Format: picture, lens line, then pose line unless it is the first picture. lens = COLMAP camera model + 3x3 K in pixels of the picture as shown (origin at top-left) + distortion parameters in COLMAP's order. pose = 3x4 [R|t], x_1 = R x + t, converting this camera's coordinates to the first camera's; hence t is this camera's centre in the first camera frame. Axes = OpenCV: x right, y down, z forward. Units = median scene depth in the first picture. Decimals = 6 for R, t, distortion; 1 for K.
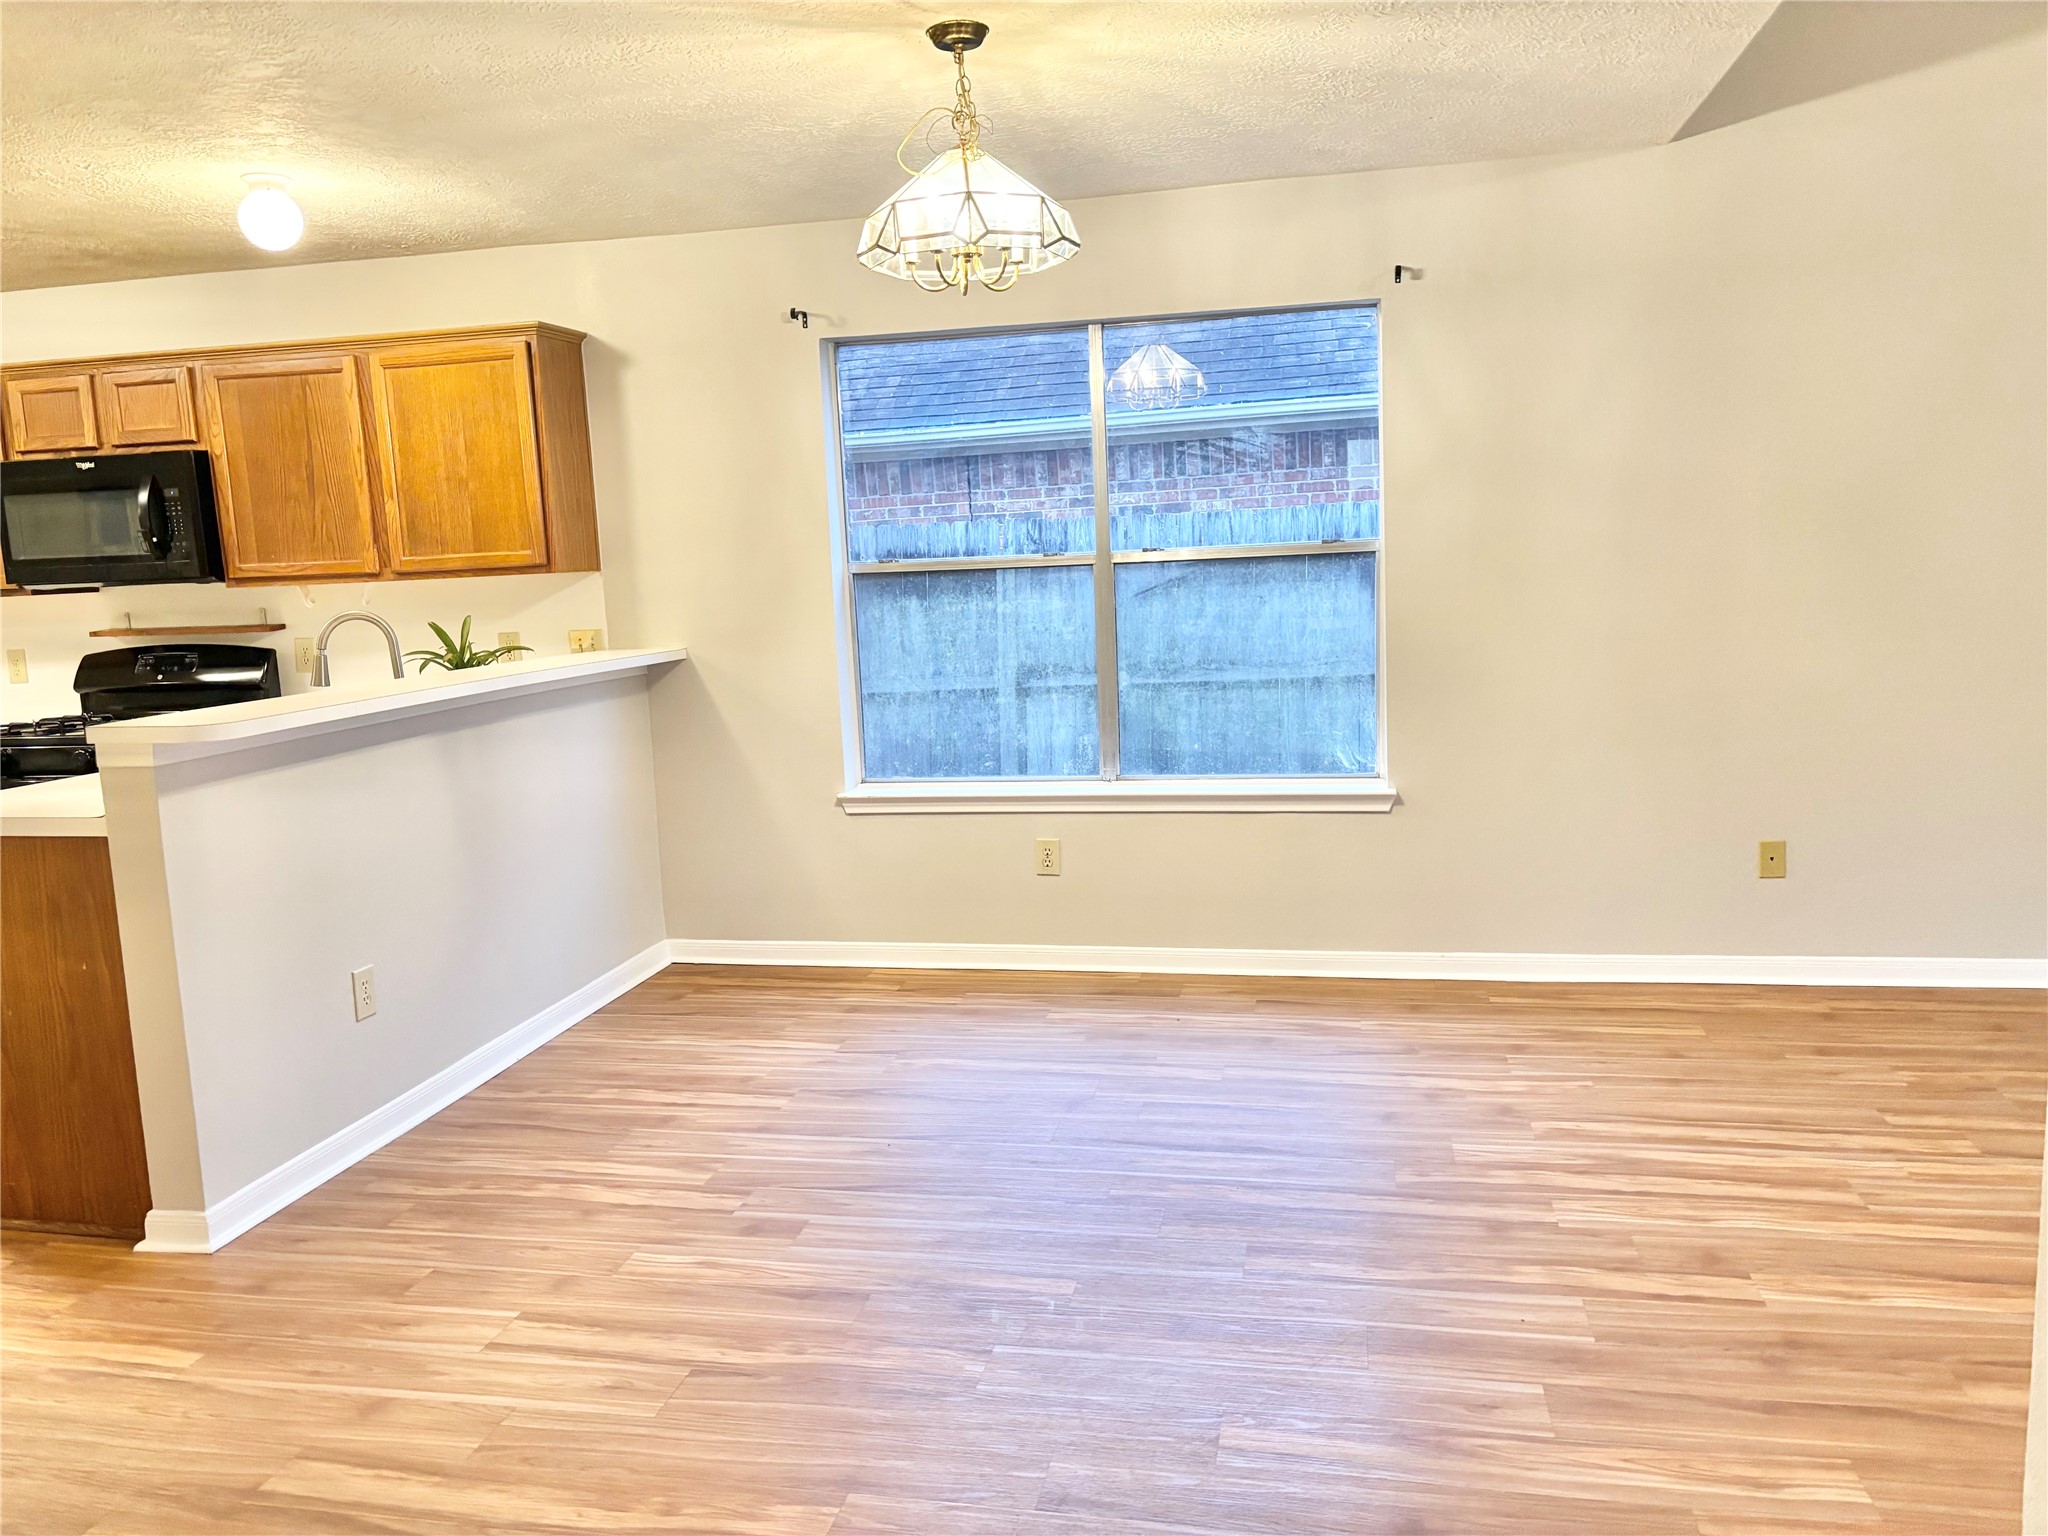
lens RADIAL K [[1538.7, 0, 1006.4], [0, 1538.7, 770.0], [0, 0, 1]] dist [0.050233, -0.049093]
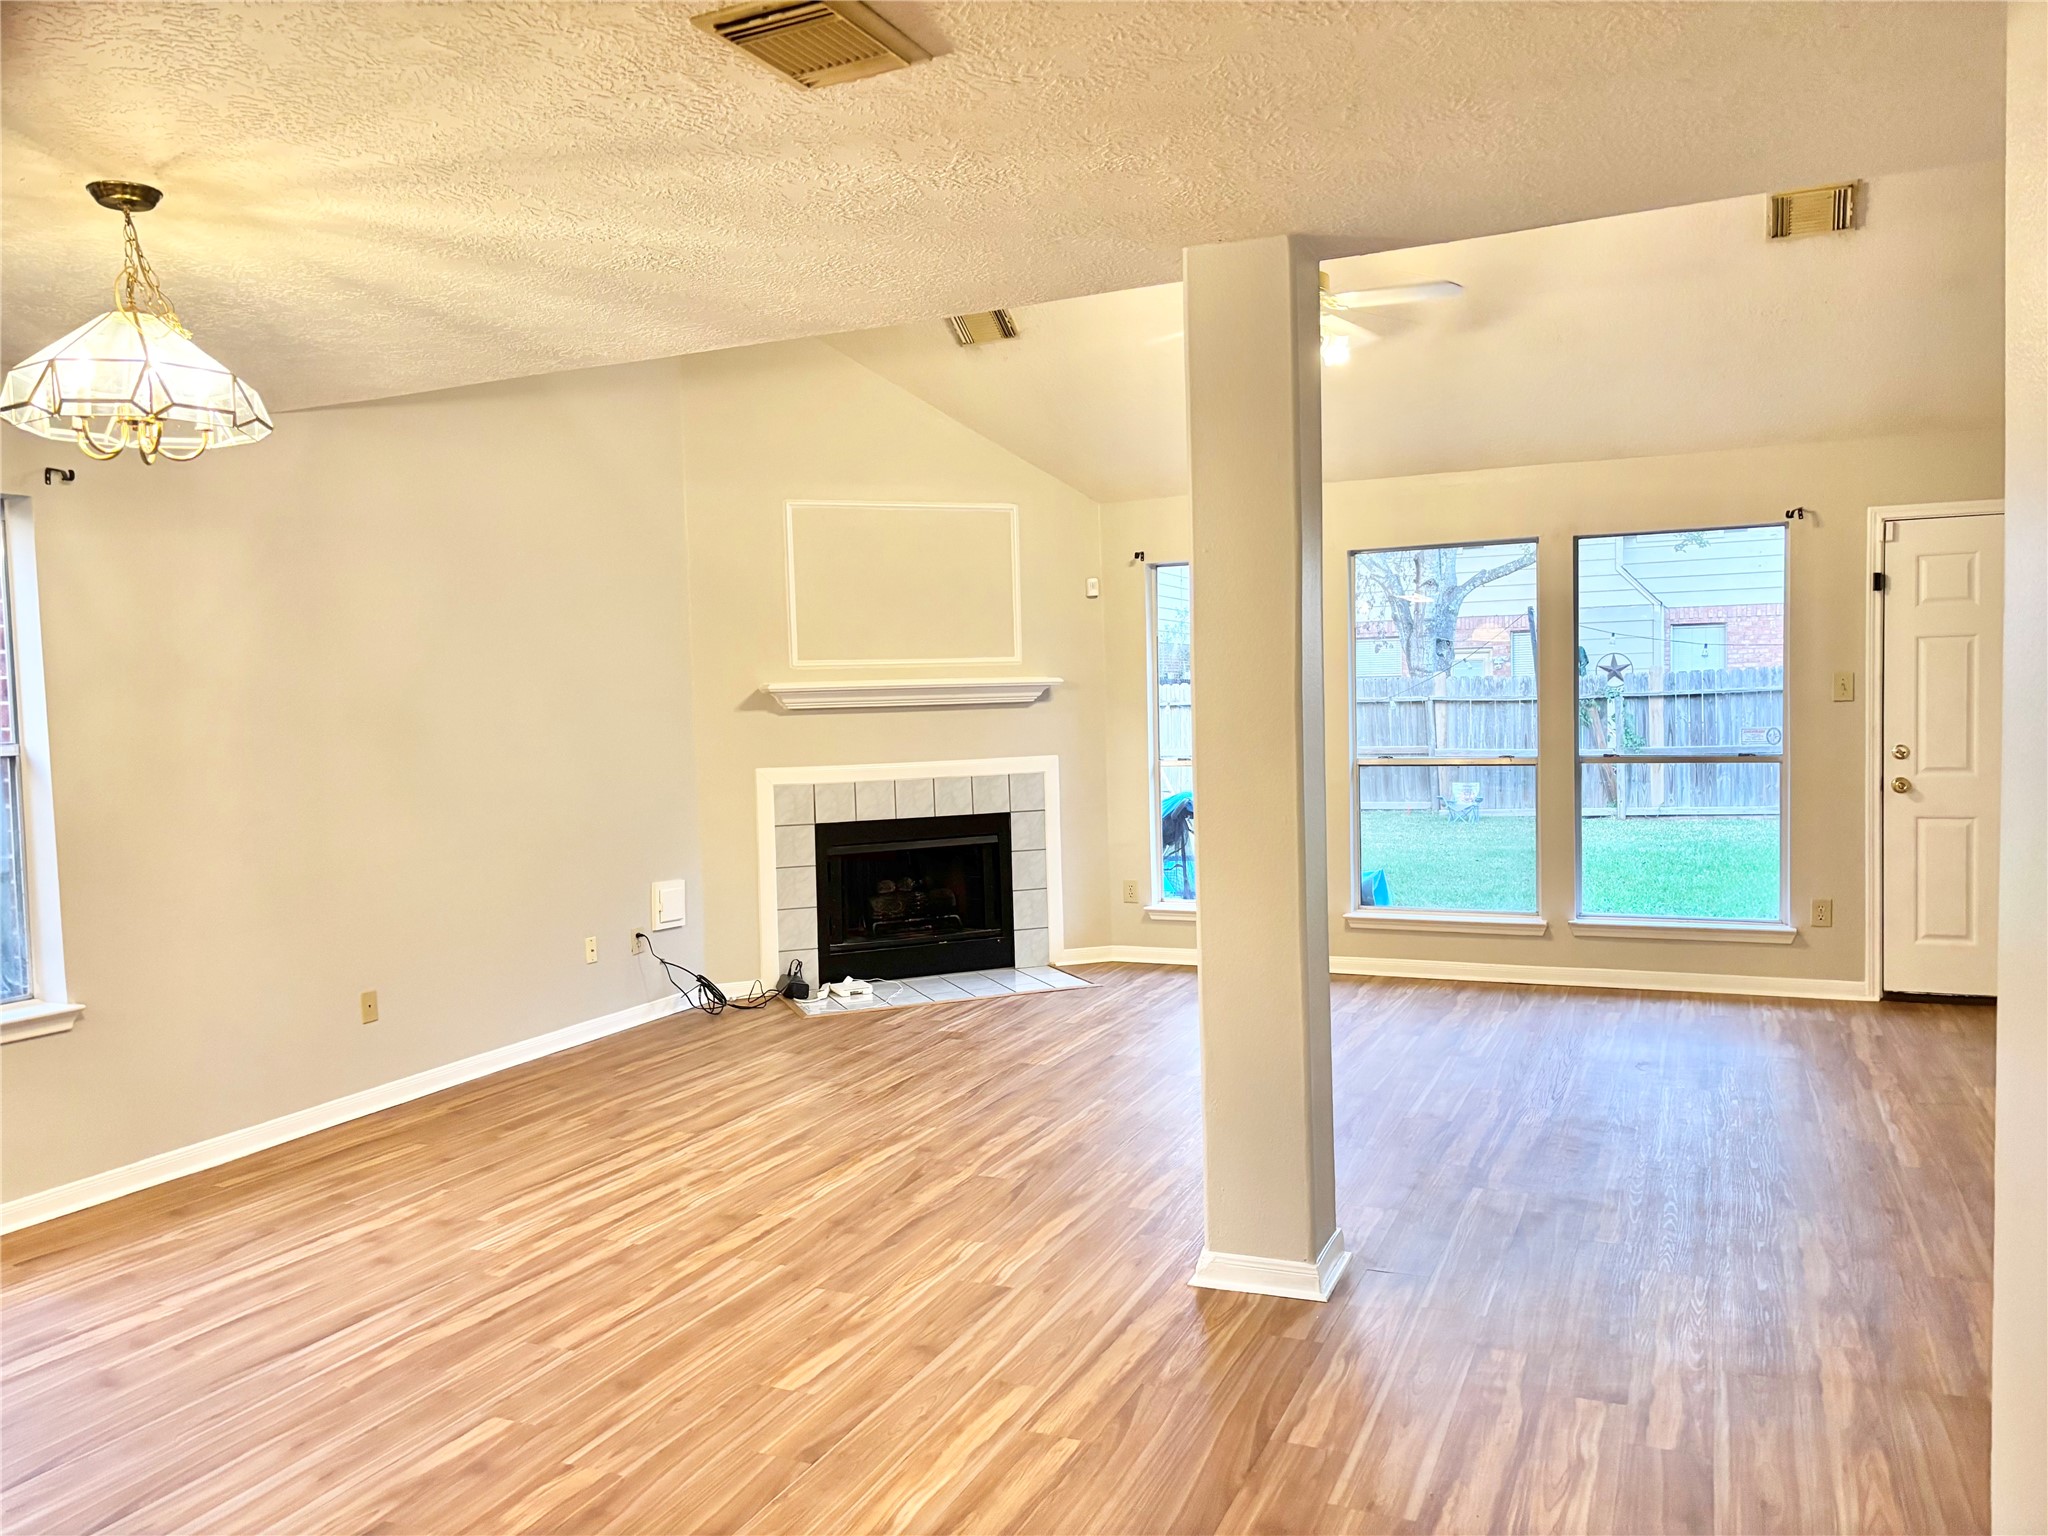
lens RADIAL K [[1538.7, 0, 1008.2], [0, 1538.7, 769.2], [0, 0, 1]] dist [0.050233, -0.049093]
pose [[0.213530, -0.007296, 0.976909, -0.543987], [0.157198, 0.987198, -0.026987, -0.013586], [-0.964206, 0.159331, 0.211943, 0.219547]]
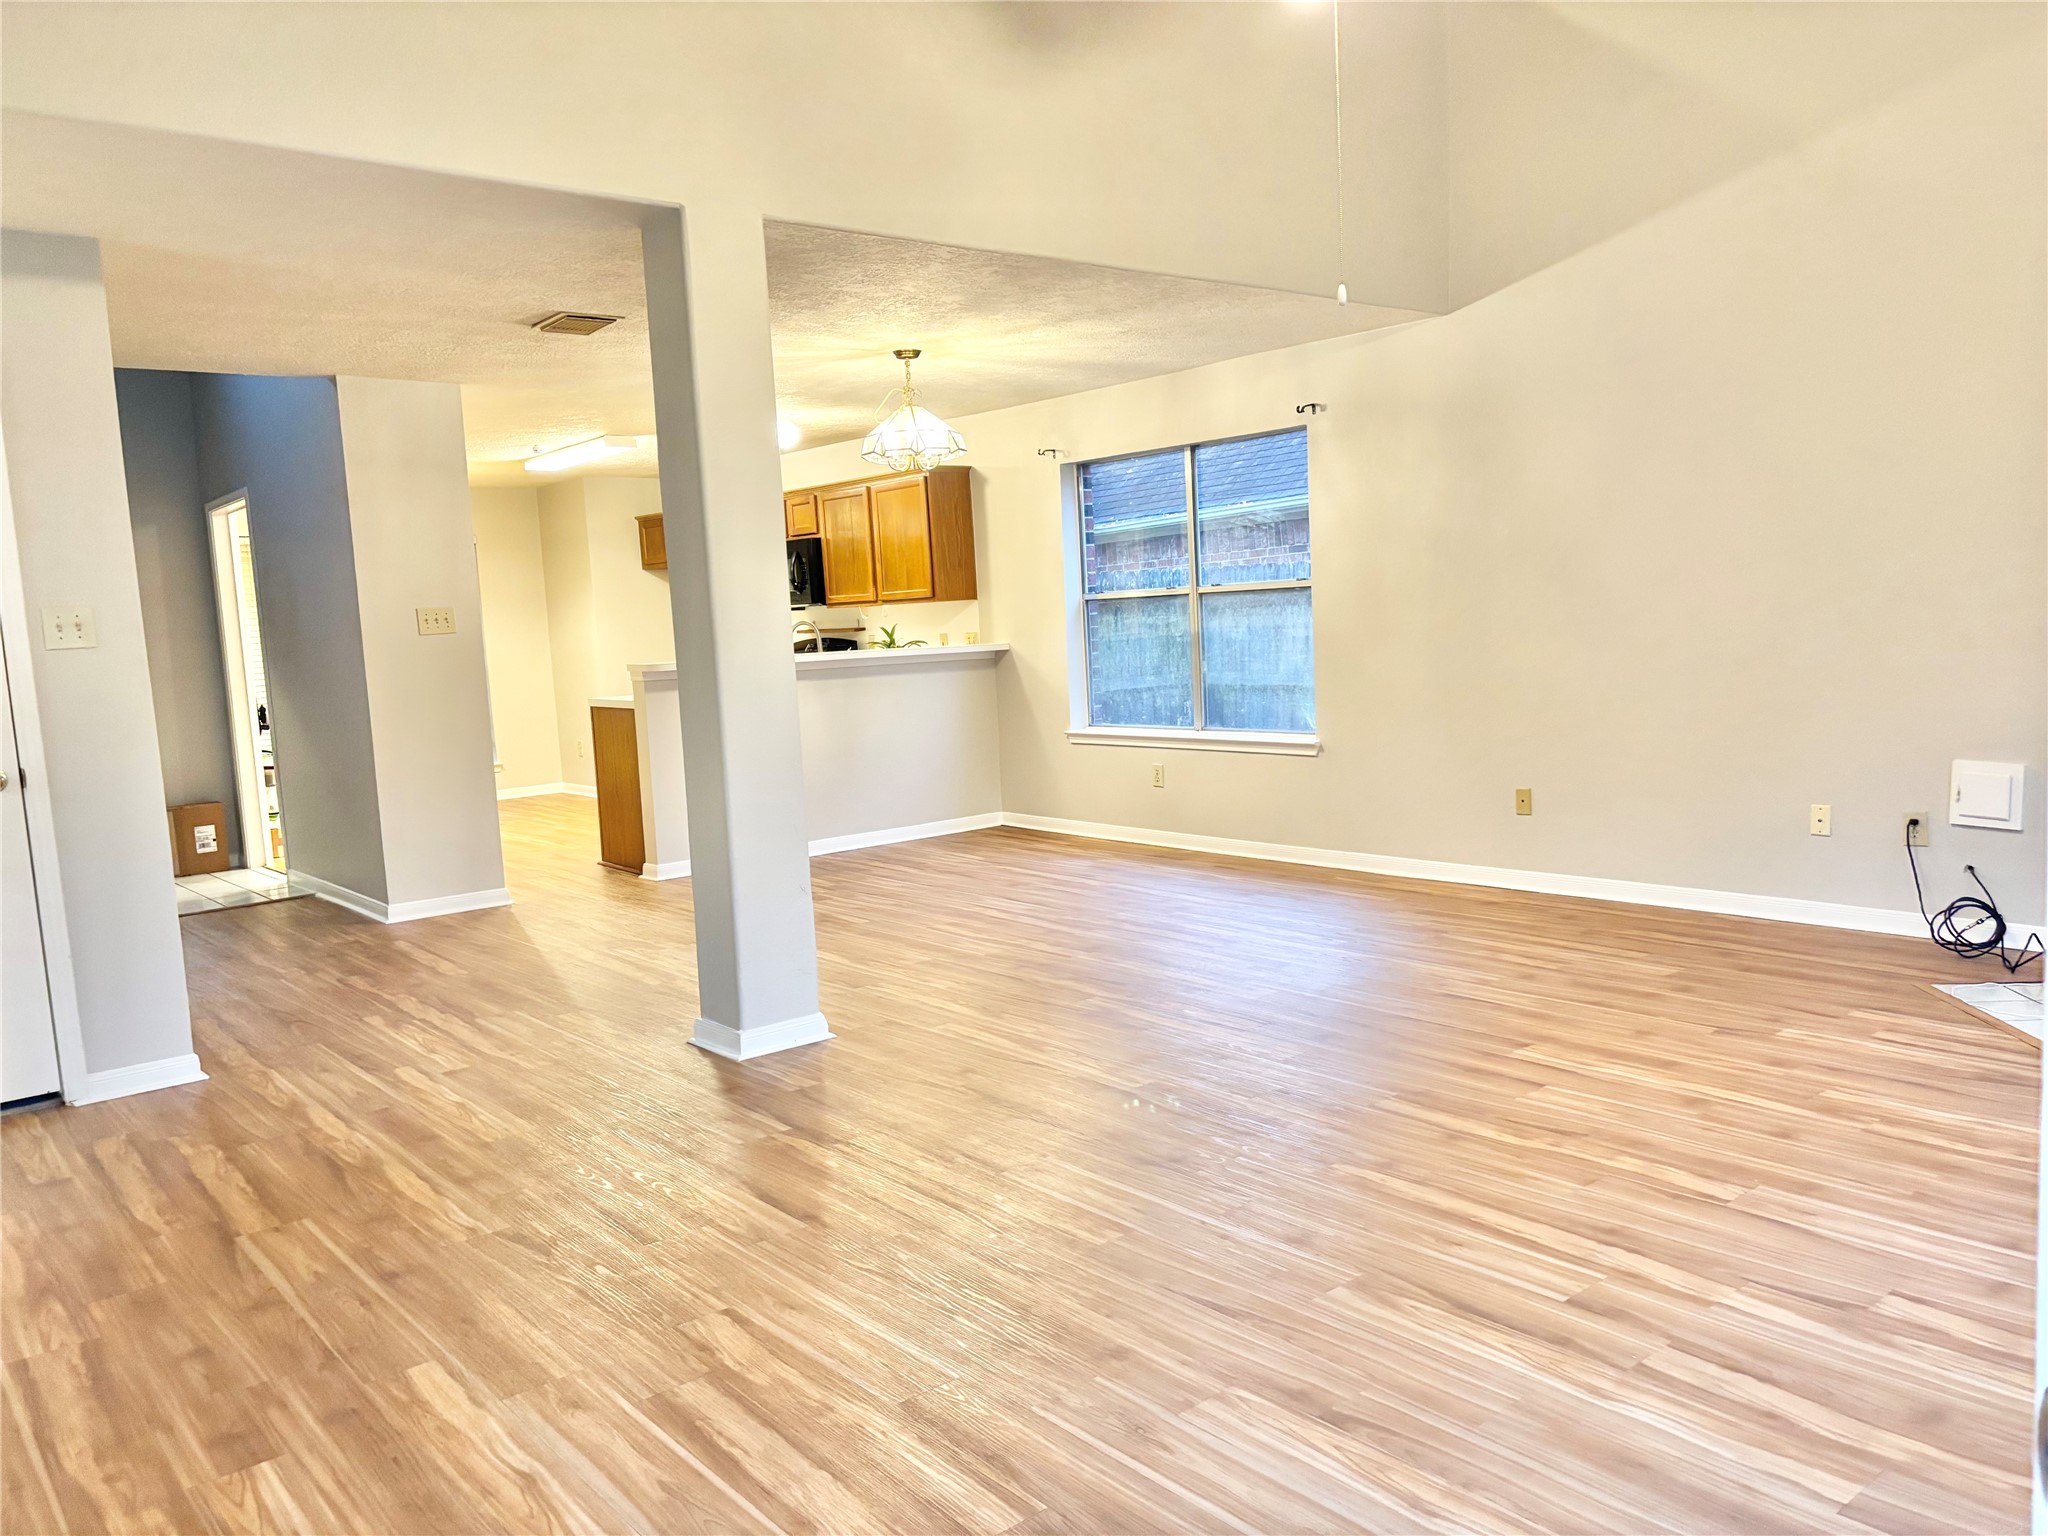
lens RADIAL K [[1538.7, 0, 1034.5], [0, 1538.7, 770.5], [0, 0, 1]] dist [0.050233, -0.049093]
pose [[0.786222, 0.066615, -0.614343, 0.945141], [-0.070698, 0.997341, 0.017667, 0.033582], [0.613886, 0.029542, 0.788842, -0.365428]]
